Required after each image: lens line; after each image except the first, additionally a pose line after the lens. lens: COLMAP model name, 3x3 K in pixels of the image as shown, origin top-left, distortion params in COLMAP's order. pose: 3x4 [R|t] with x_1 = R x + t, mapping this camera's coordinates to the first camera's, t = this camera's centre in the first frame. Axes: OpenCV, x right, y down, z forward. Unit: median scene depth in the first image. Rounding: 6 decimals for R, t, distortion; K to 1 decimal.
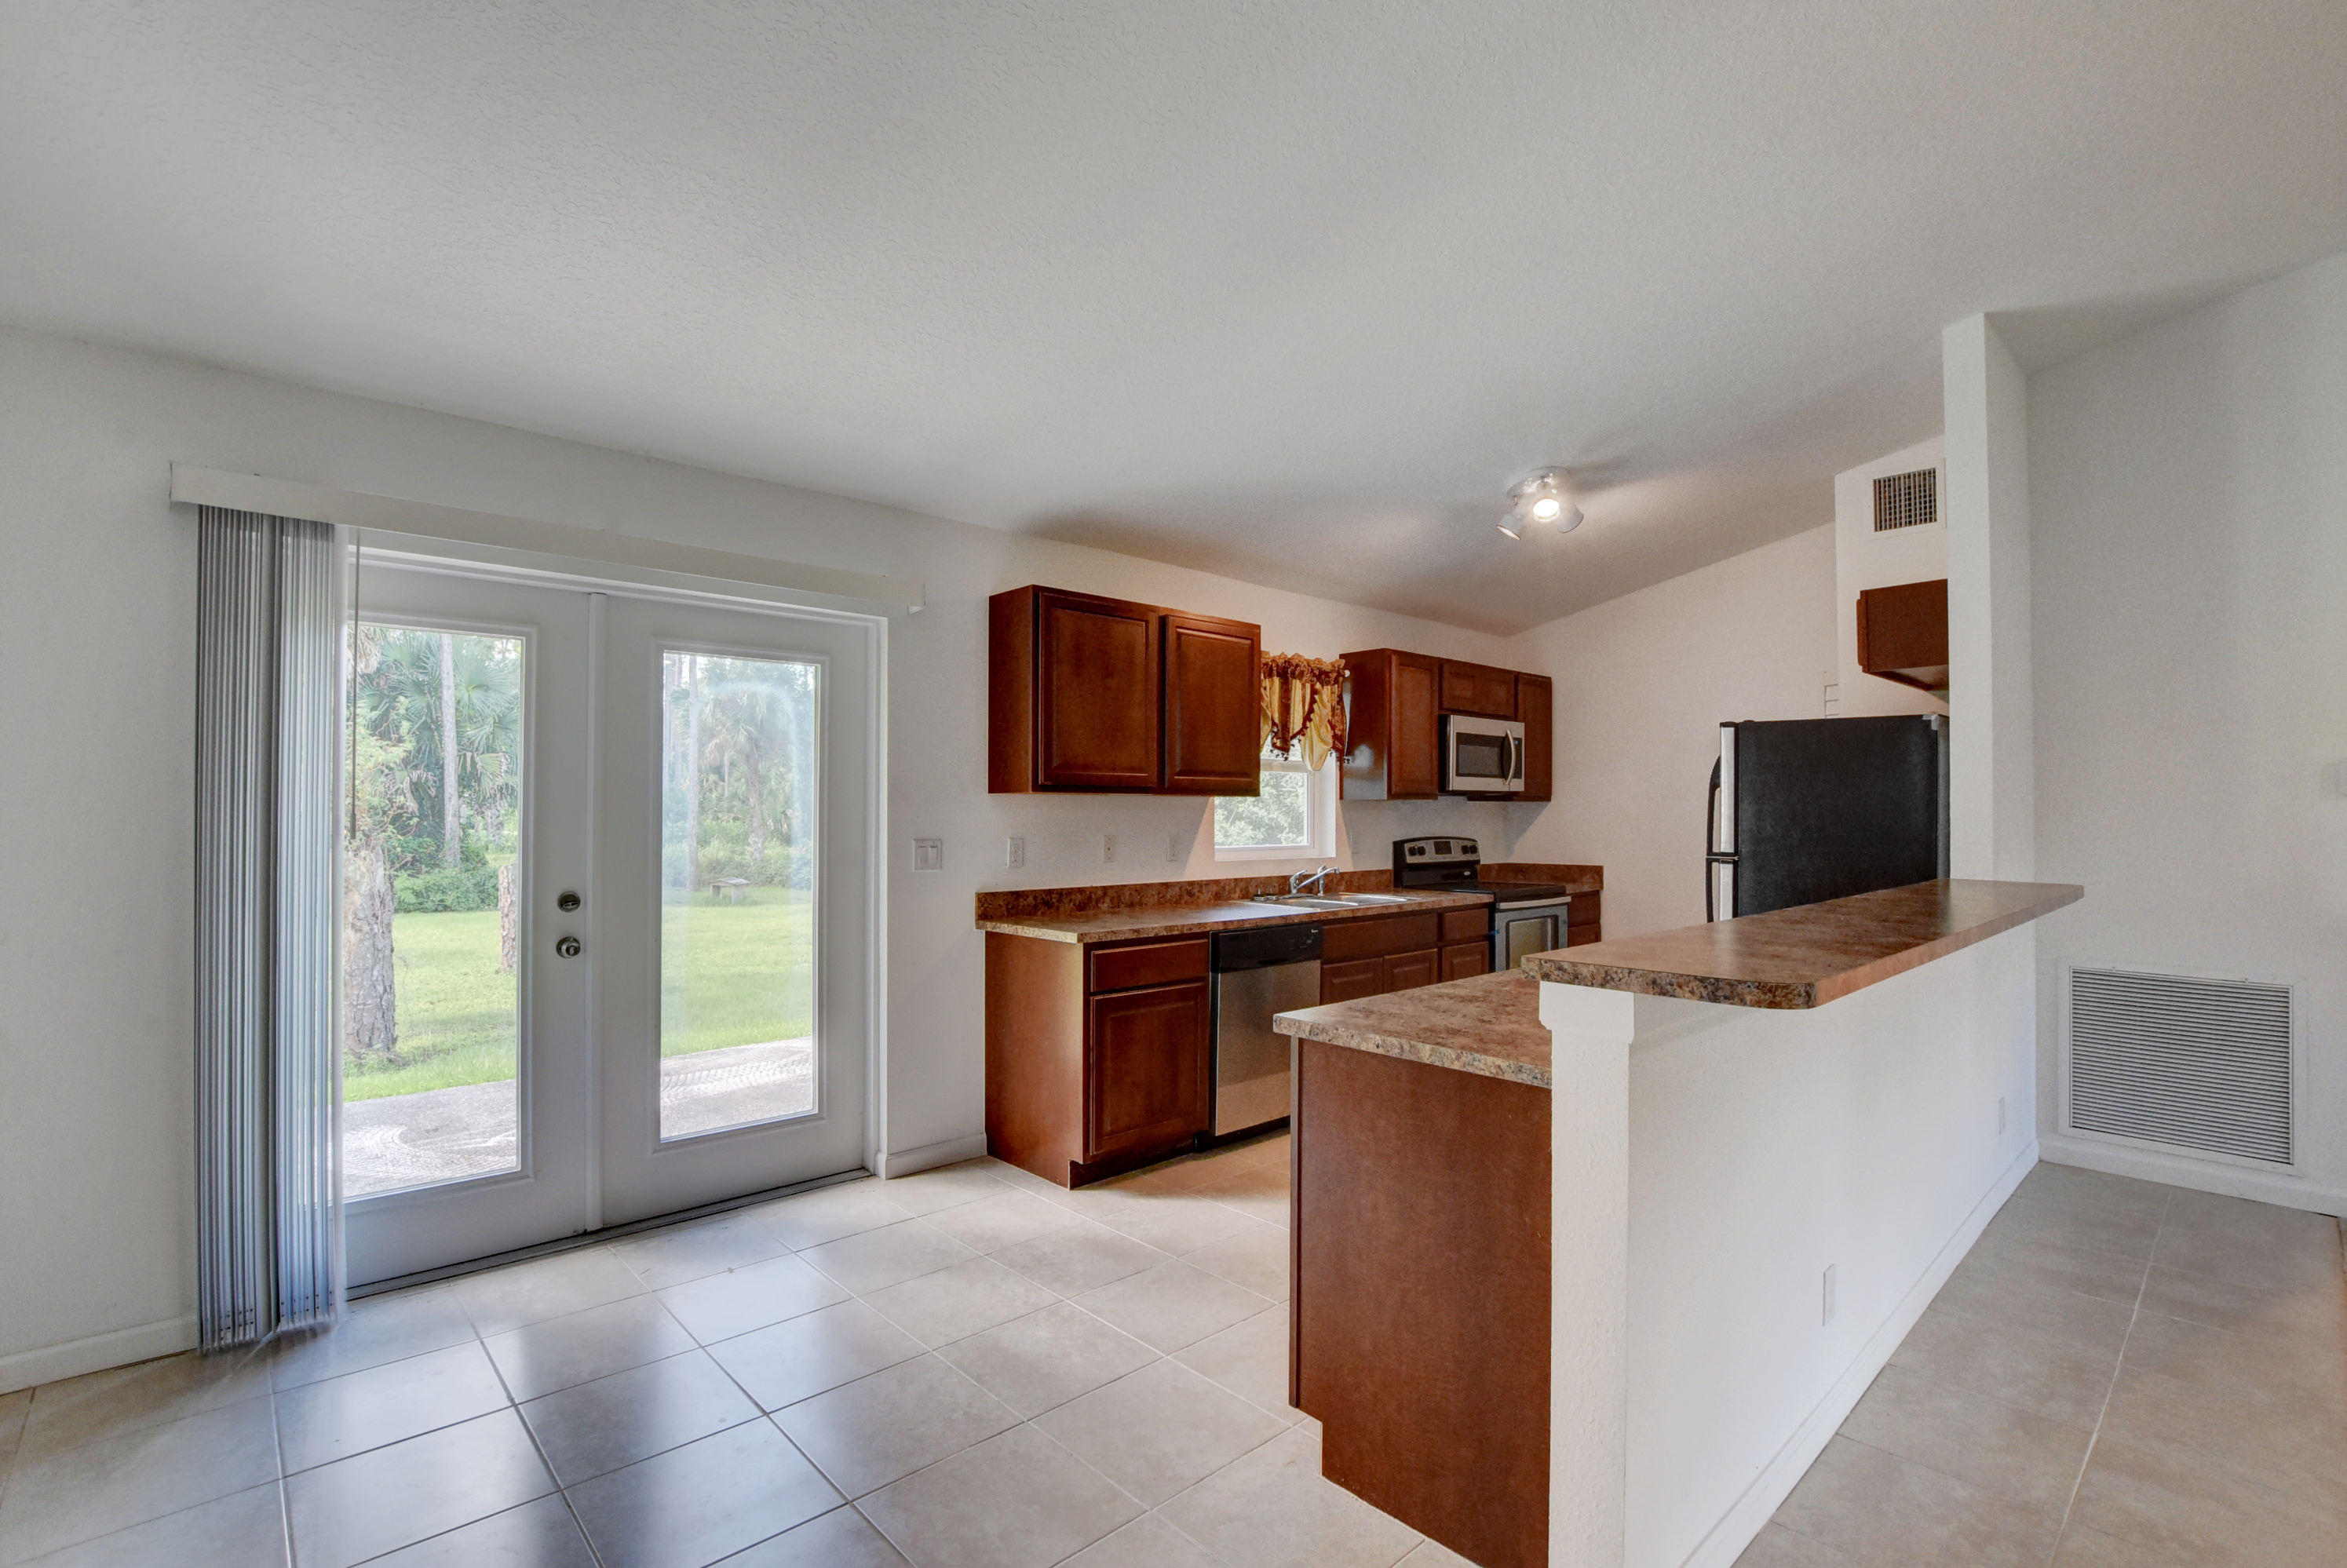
lens RADIAL K [[1102.1, 0, 1231.6], [0, 1102.1, 796.6], [0, 0, 1]] dist [-0.030625, -0.000189]
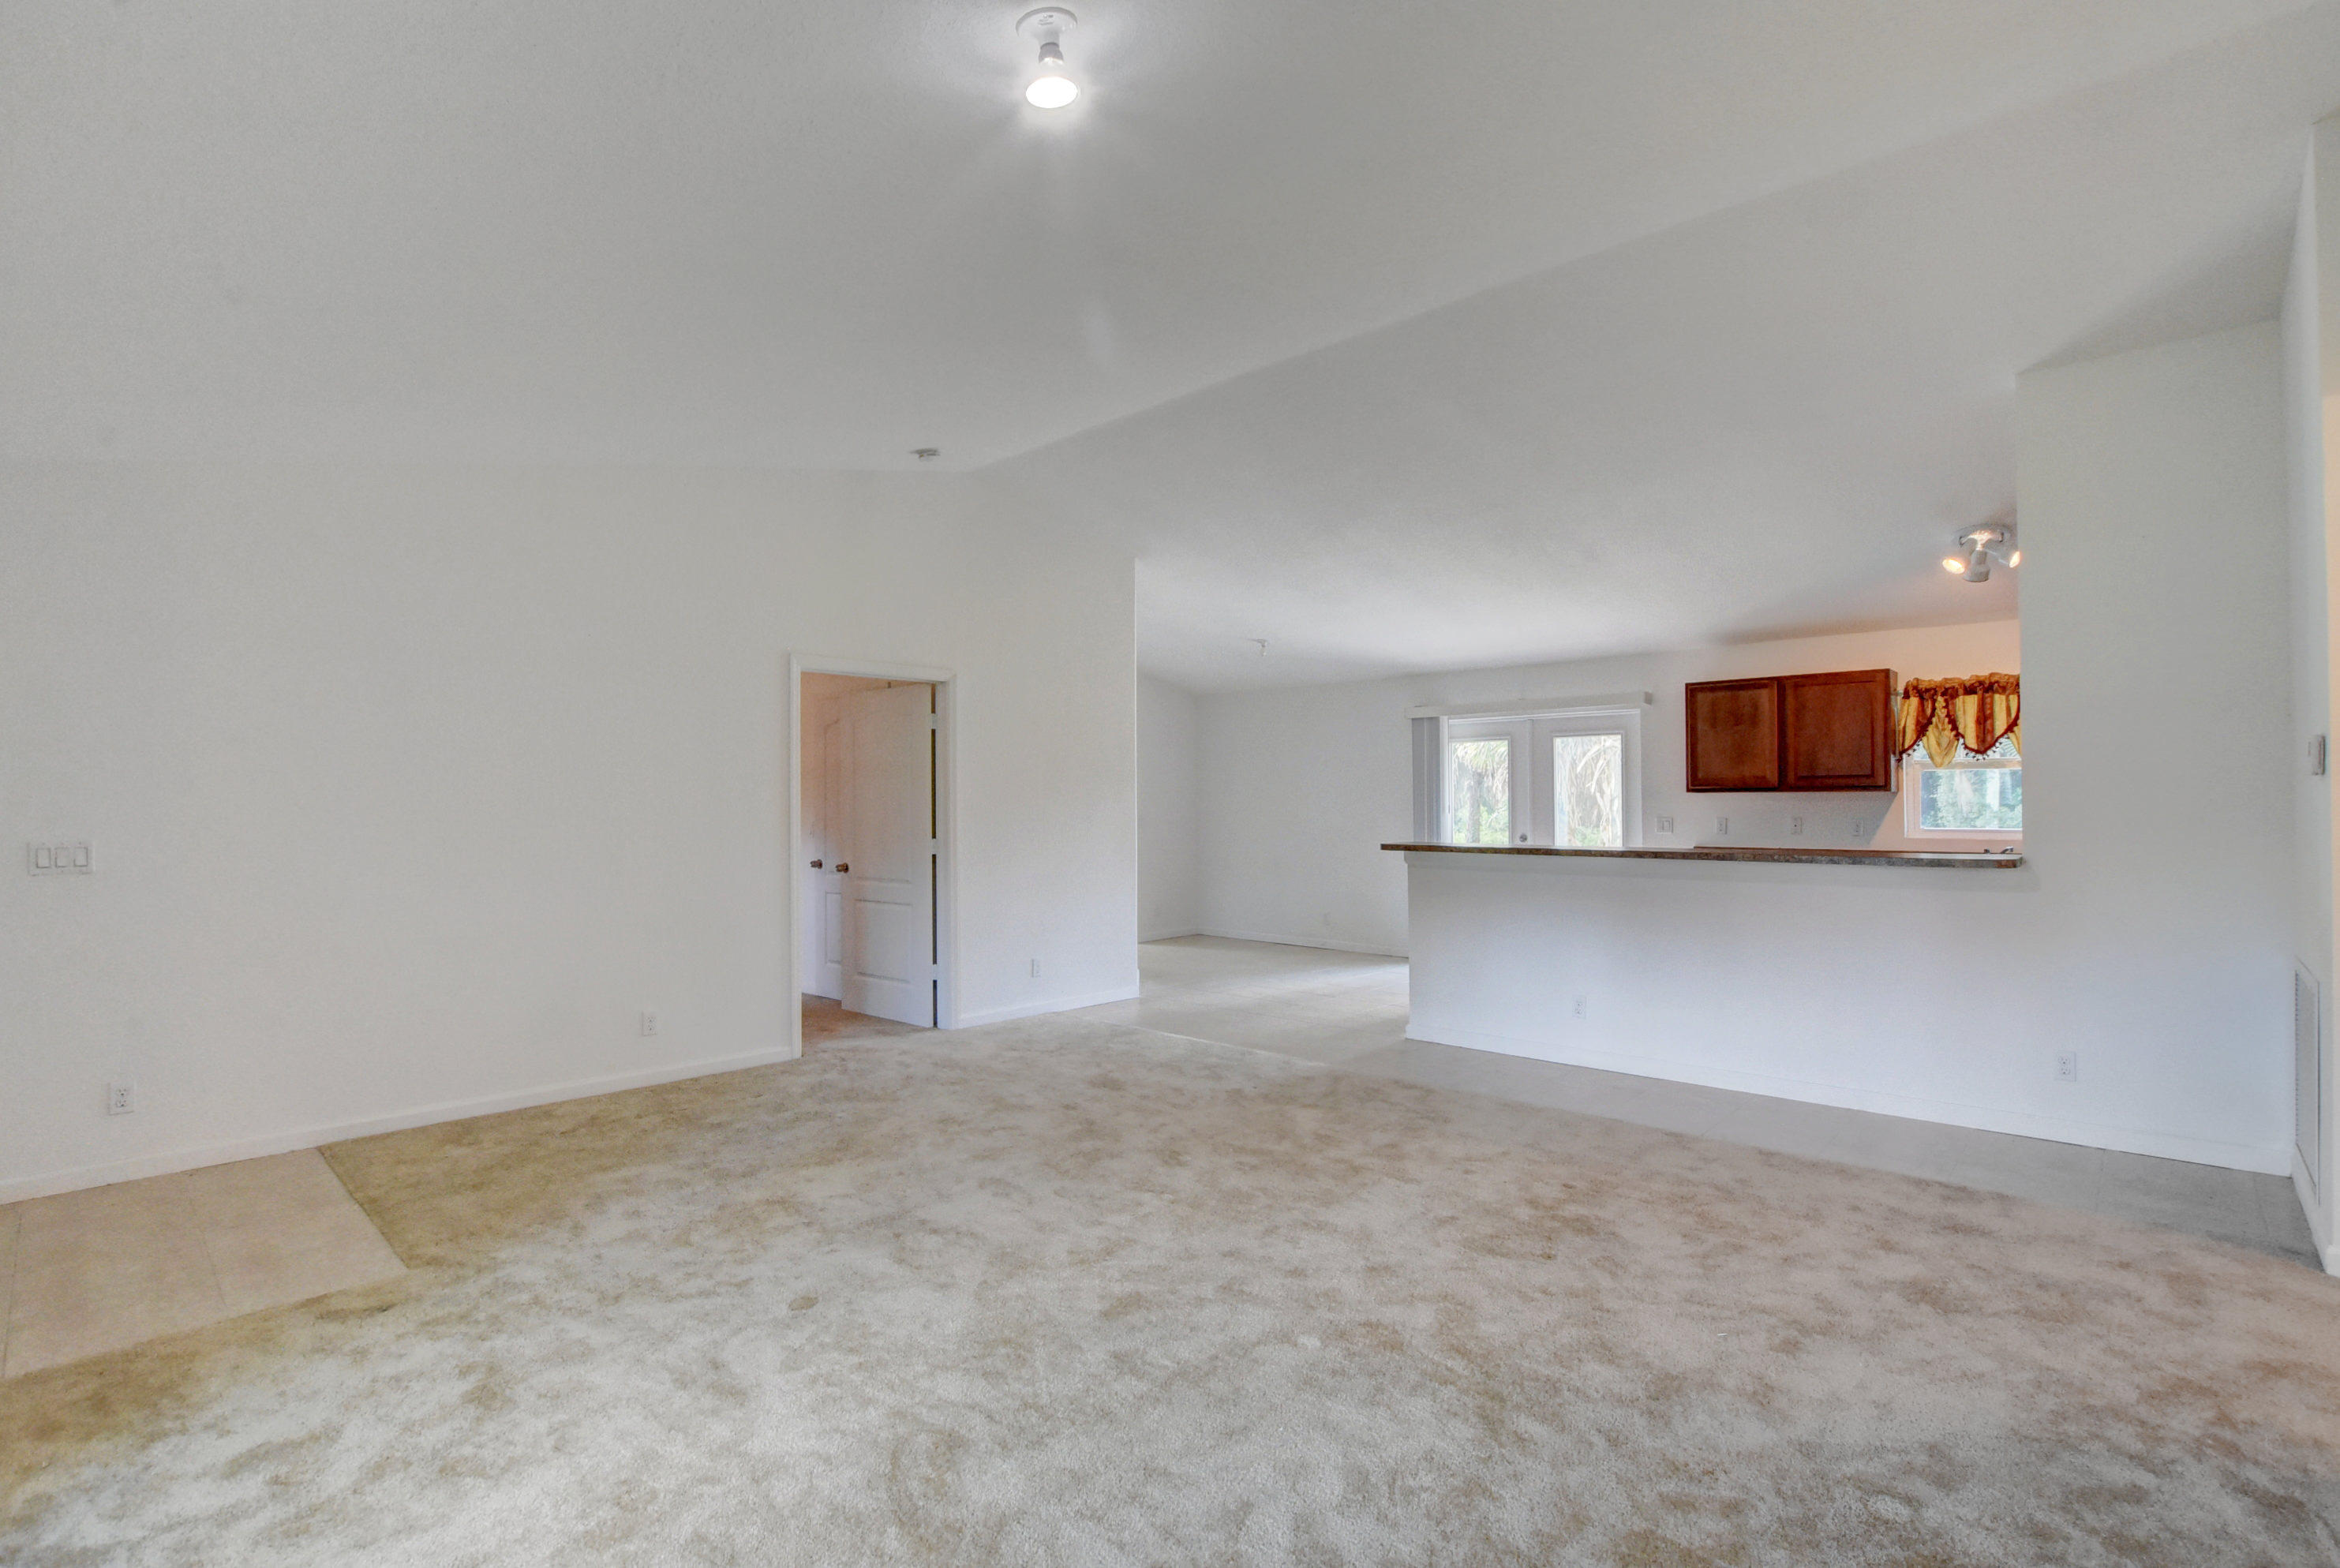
lens RADIAL K [[1104.0, 0, 1168.0], [0, 1104.0, 811.2], [0, 0, 1]] dist [-0.000312, -0.000125]
pose [[0.048786, 0.001405, -0.998808, 1.219314], [0.015867, 0.999872, 0.002182, 0.007052], [0.998683, -0.015954, 0.048757, 0.012846]]
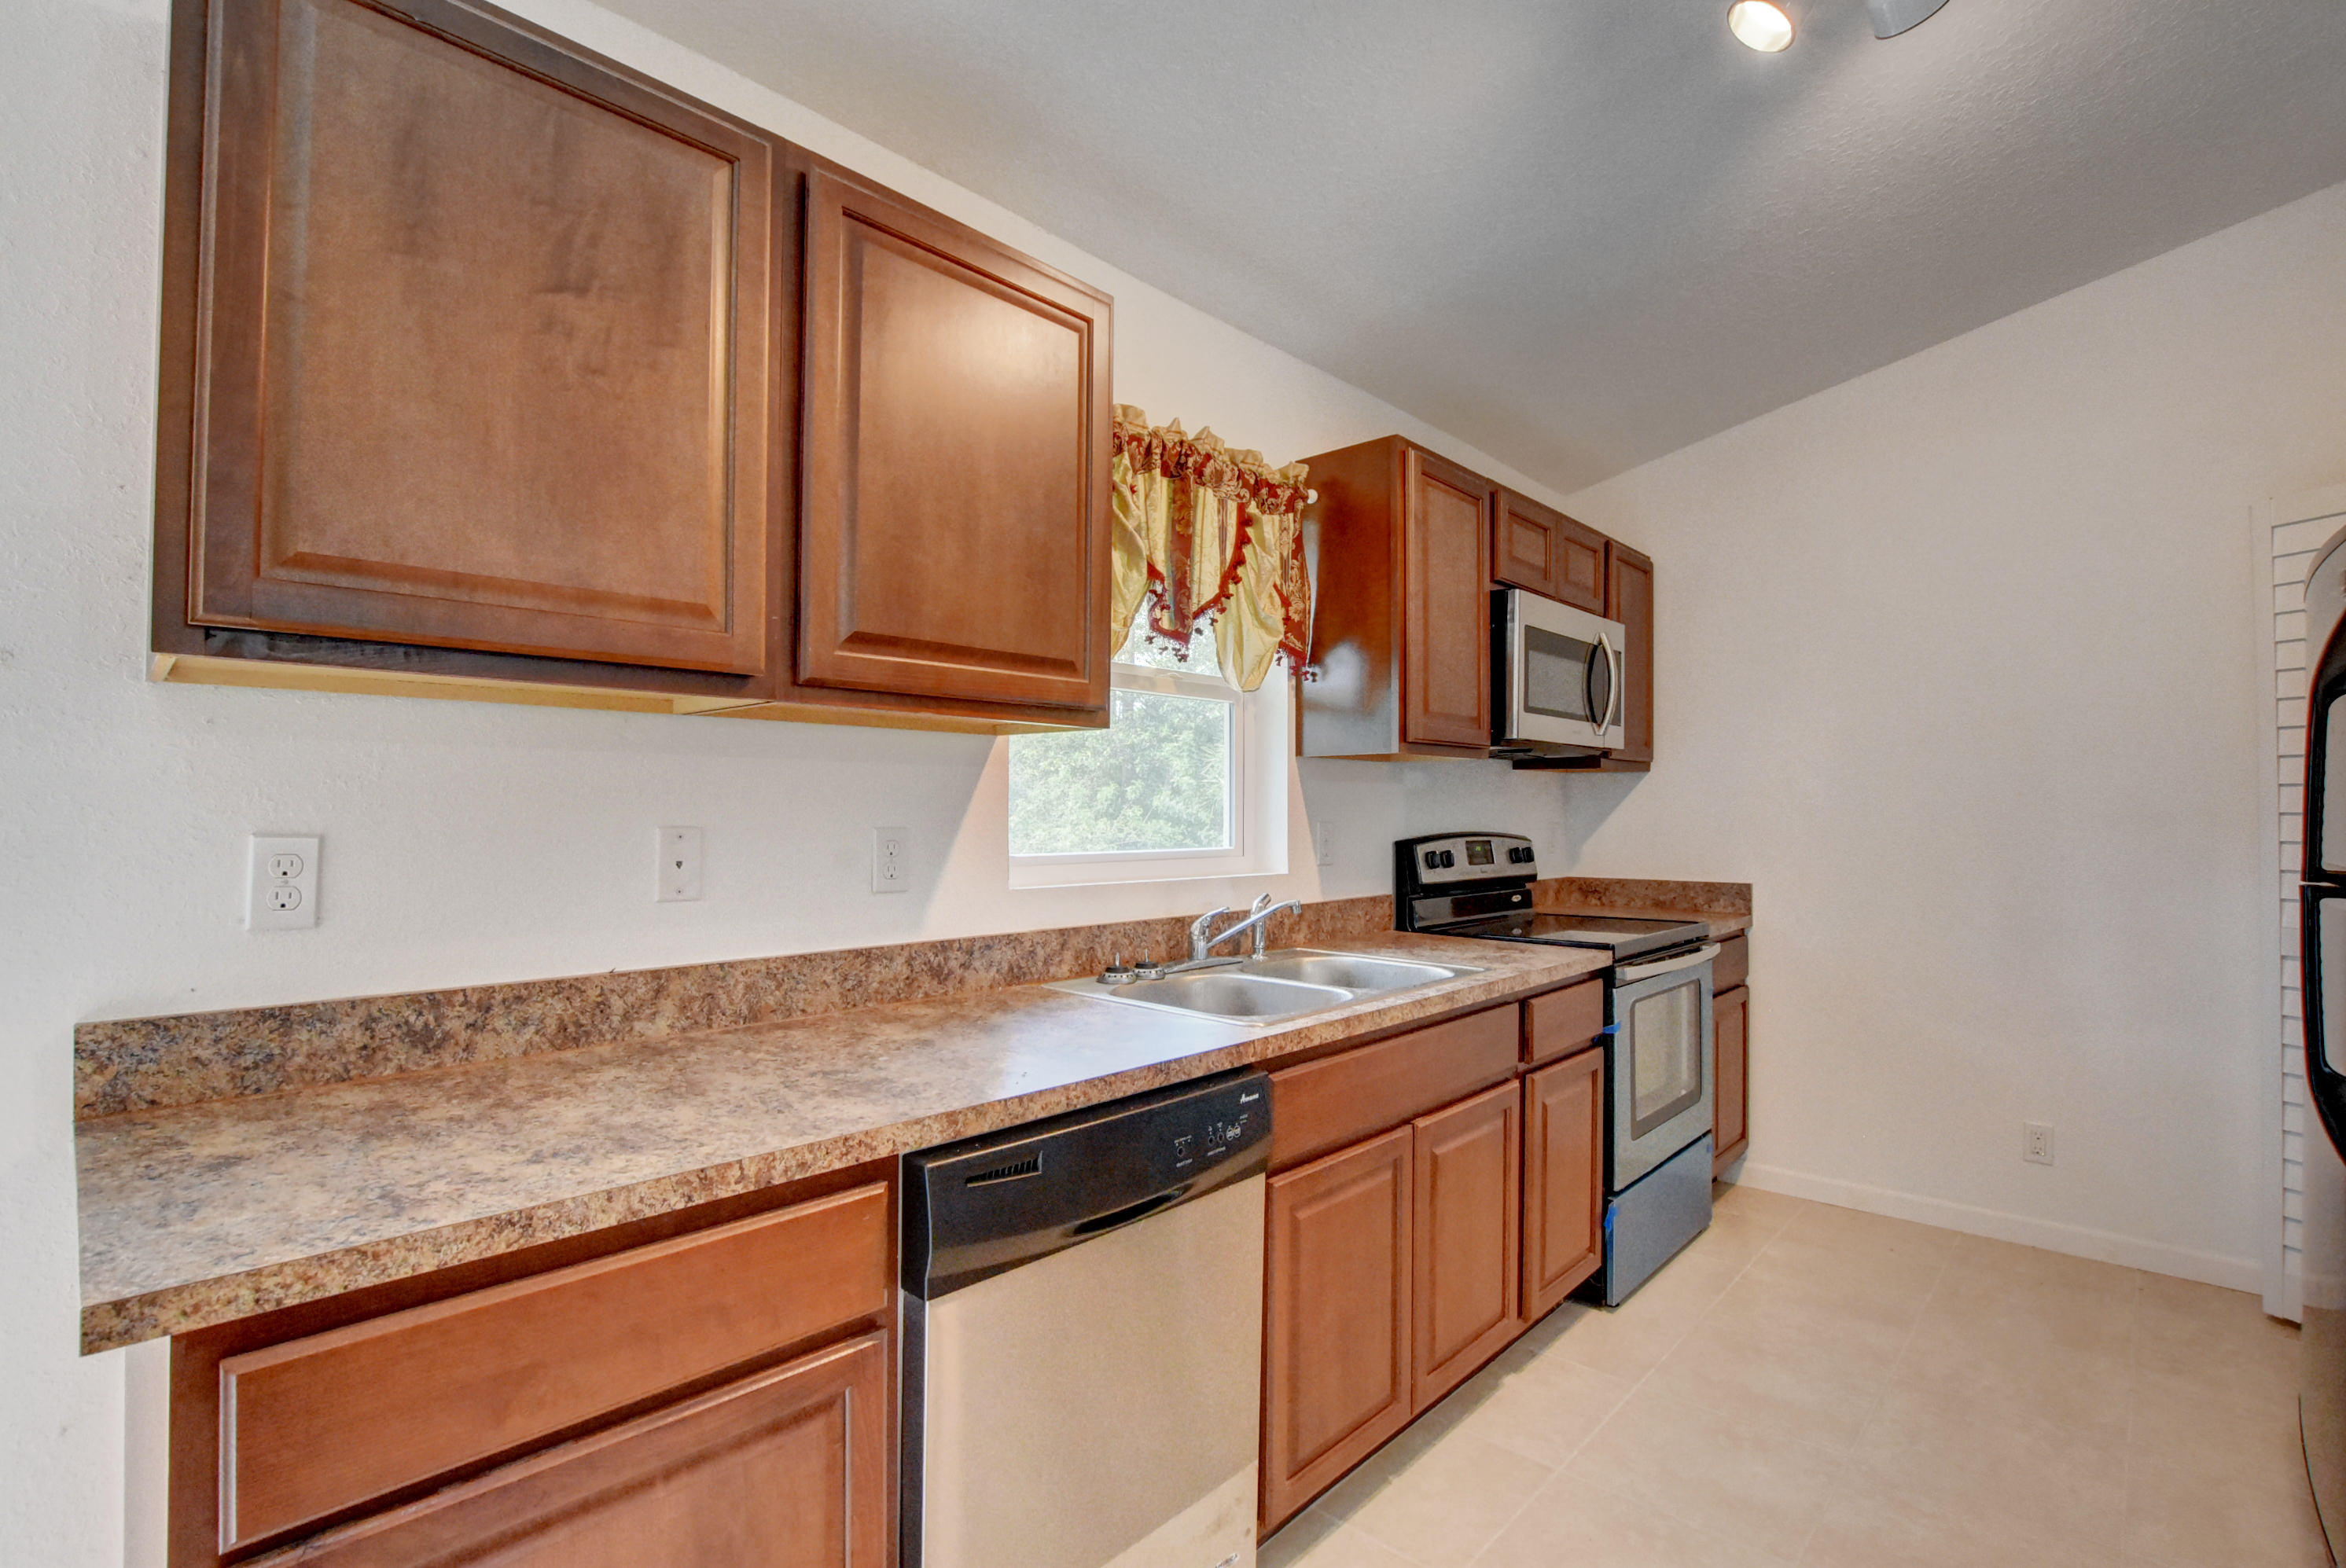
lens RADIAL K [[1101.6, 0, 1231.1], [0, 1101.6, 796.6], [0, 0, 1]] dist [-0.030625, -0.000189]
pose [[0.997633, 0.001383, 0.068749, 0.036997], [-0.001516, 0.999997, 0.001885, 0.020556], [-0.068747, -0.001985, 0.997632, 0.532853]]
